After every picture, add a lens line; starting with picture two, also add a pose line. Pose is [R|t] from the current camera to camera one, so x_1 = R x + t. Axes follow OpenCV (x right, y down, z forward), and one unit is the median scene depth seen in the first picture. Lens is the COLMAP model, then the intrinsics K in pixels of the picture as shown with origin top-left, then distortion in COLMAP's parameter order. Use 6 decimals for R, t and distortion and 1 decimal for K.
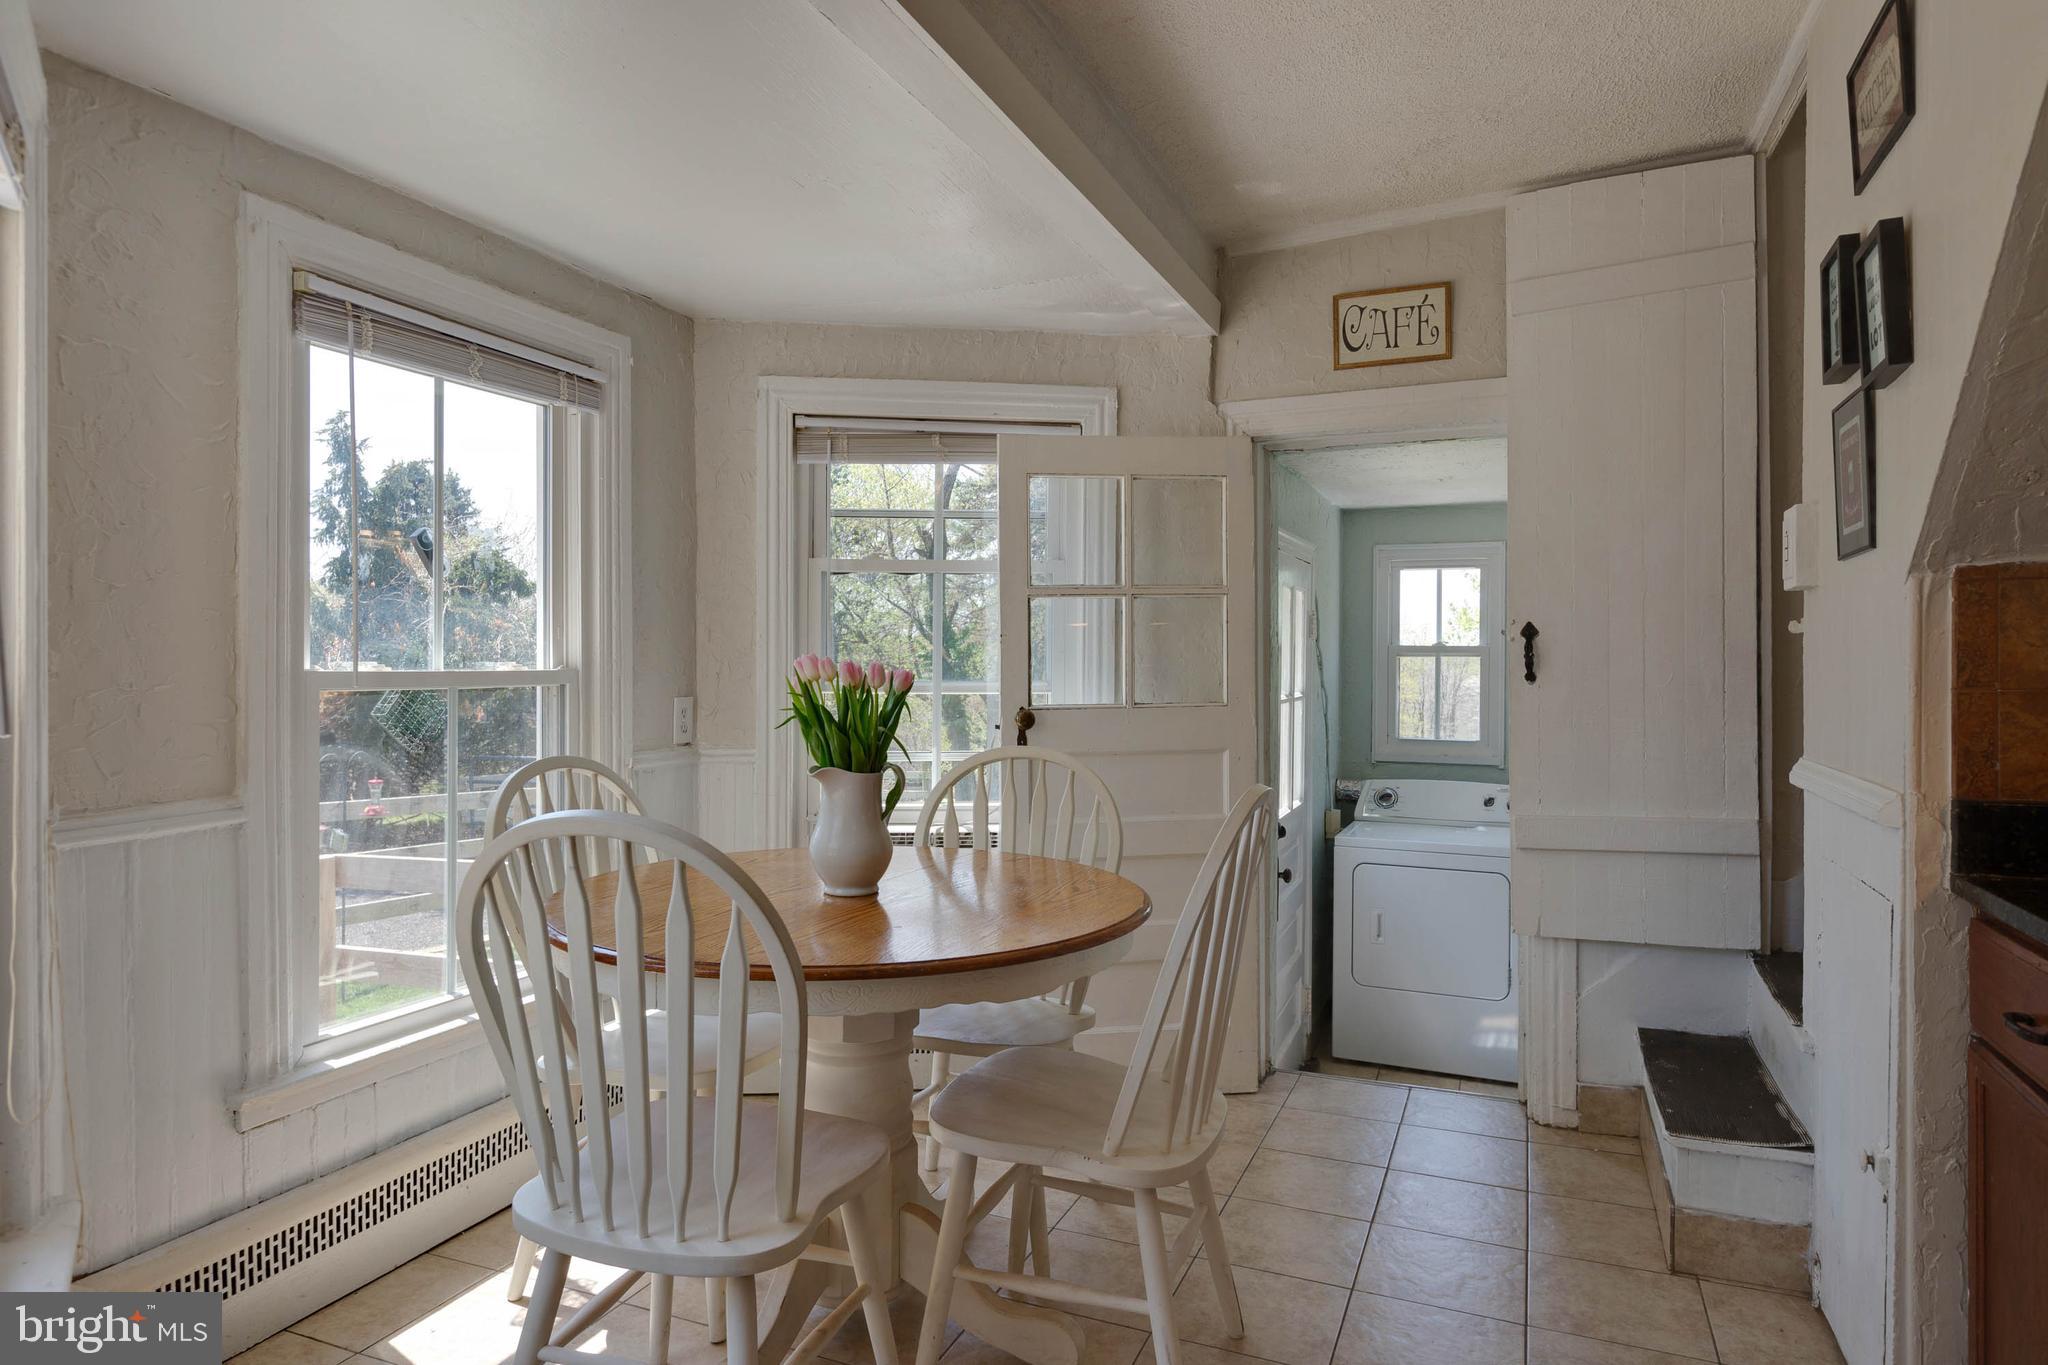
lens RADIAL K [[1199.7, 0, 1023.6], [0, 1199.7, 670.9], [0, 0, 1]] dist [-0.001007, -0.004939]
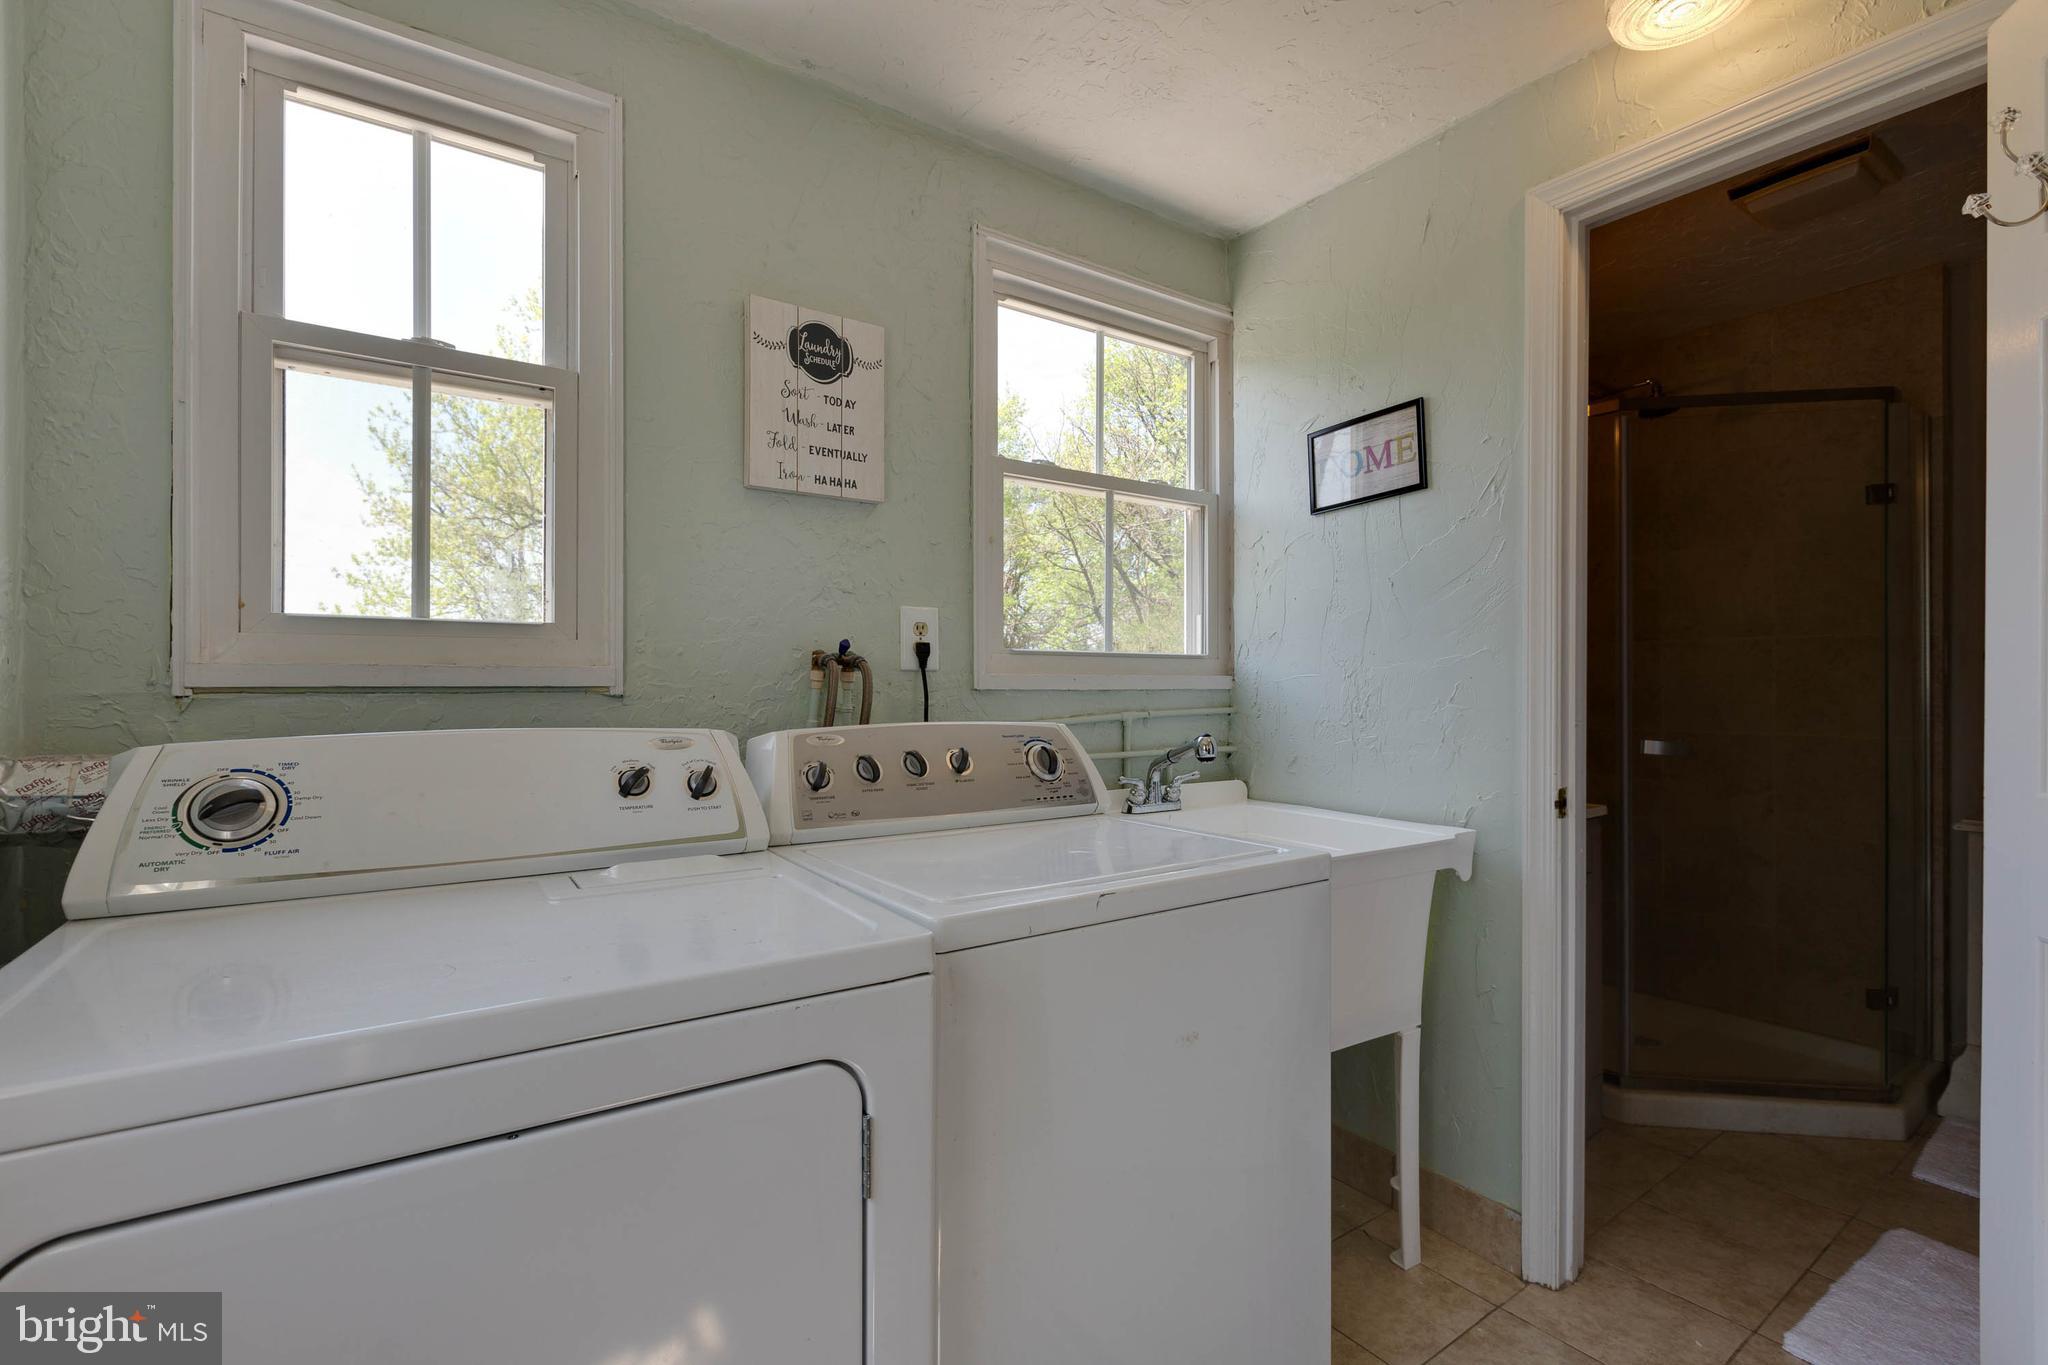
lens RADIAL K [[928.4, 0, 1026.1], [0, 928.4, 673.7], [0, 0, 1]] dist [0.001577, -0.000747]
pose [[0.534453, -0.001064, 0.845197, 0.414469], [0.005685, 0.999981, -0.002336, 0.144226], [-0.845179, 0.006053, 0.534449, 1.382574]]
